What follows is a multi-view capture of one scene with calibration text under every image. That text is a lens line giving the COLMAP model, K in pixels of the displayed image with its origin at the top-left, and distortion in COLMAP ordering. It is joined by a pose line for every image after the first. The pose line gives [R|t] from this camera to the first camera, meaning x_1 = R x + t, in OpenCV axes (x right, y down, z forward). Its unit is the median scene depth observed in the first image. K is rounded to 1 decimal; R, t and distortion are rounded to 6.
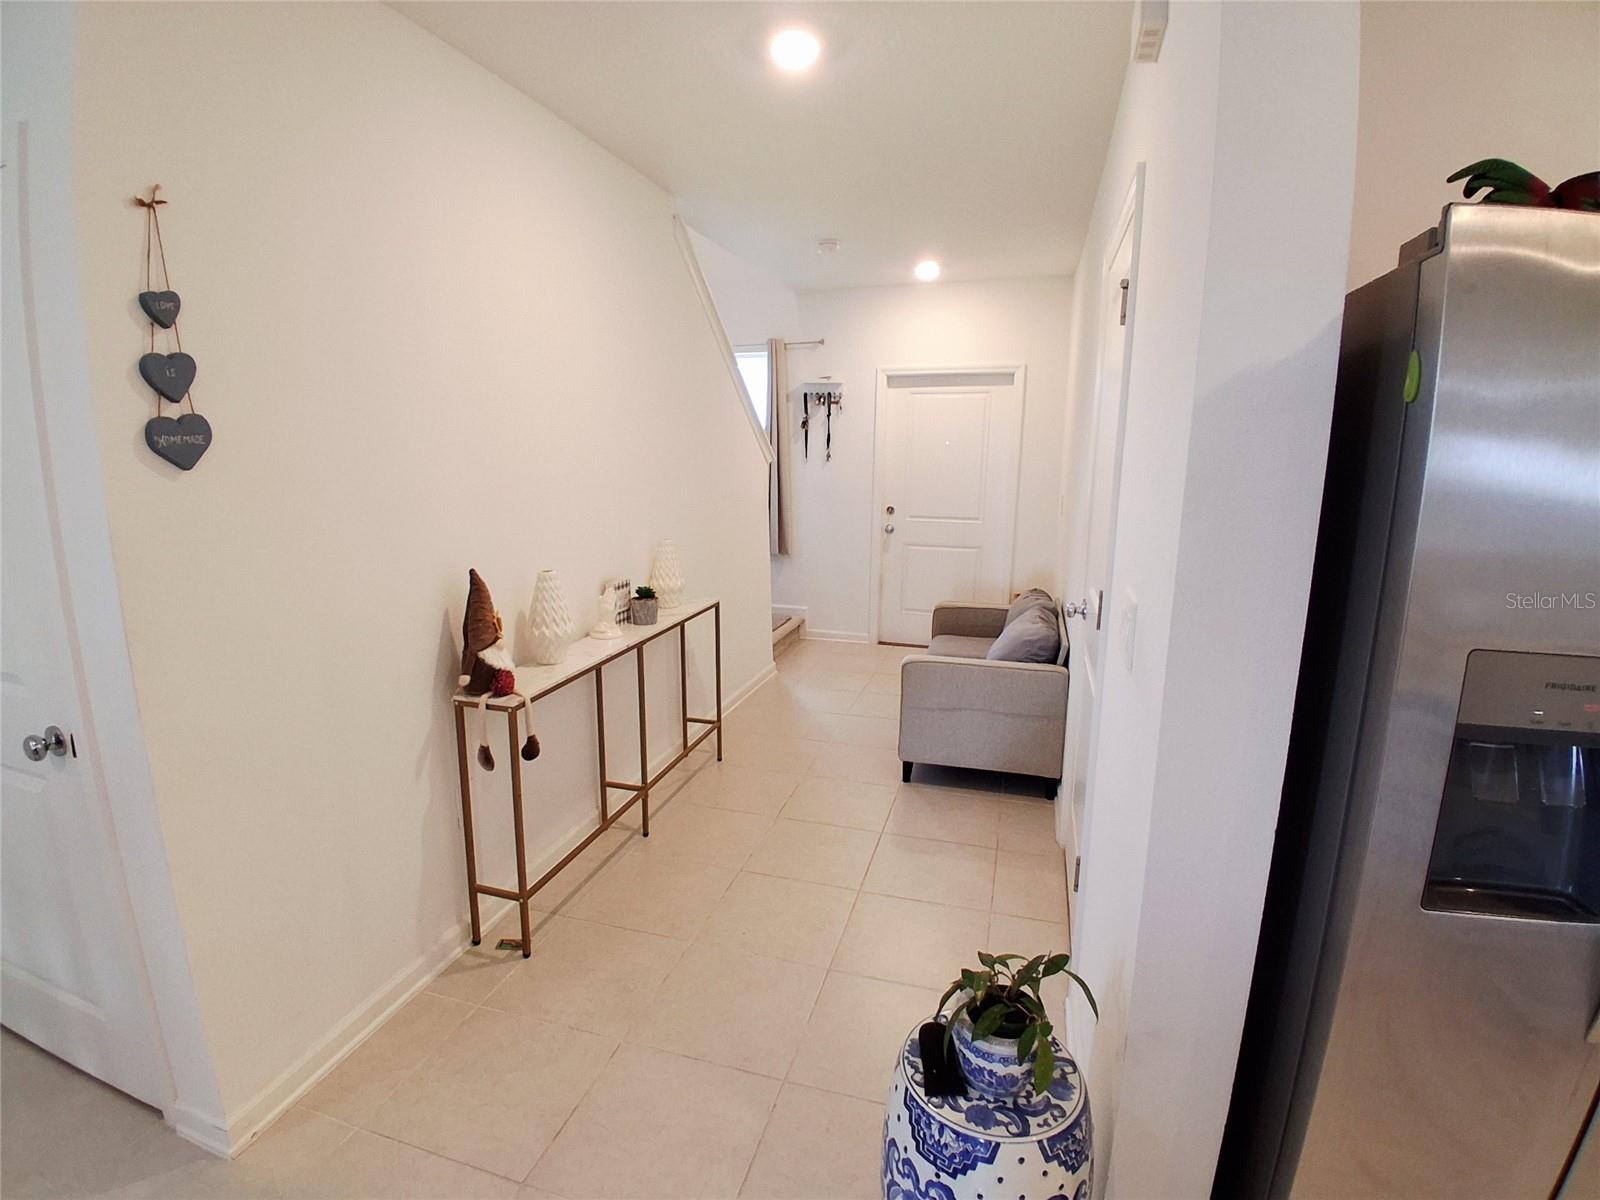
lens RADIAL K [[806.2, 0, 793.5], [0, 806.2, 610.4], [0, 0, 1]] dist [0.005194, -0.045176]
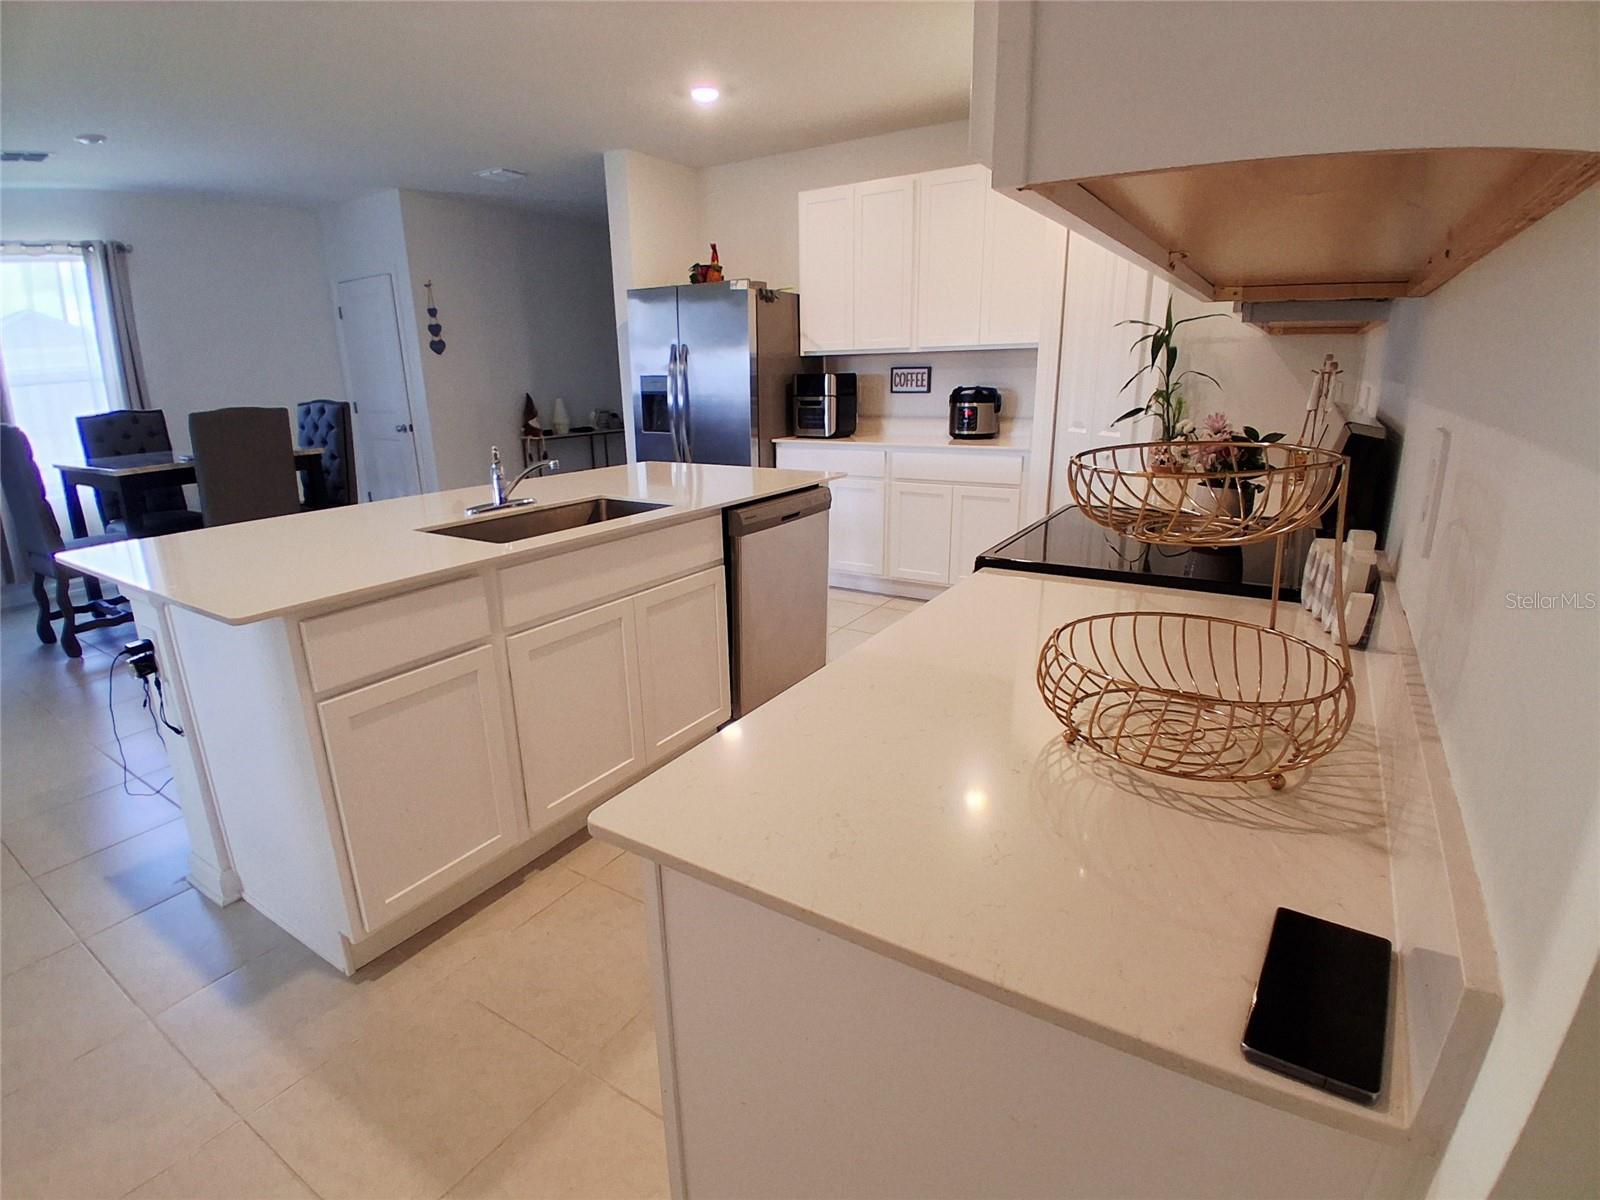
lens RADIAL K [[806.2, 0, 788.5], [0, 806.2, 628.6], [0, 0, 1]] dist [0.005194, -0.045176]
pose [[0.971197, 0.059082, -0.230837, 1.998854], [-0.032003, 0.992338, 0.119339, 0.670960], [0.236119, -0.108514, 0.965646, -2.701964]]
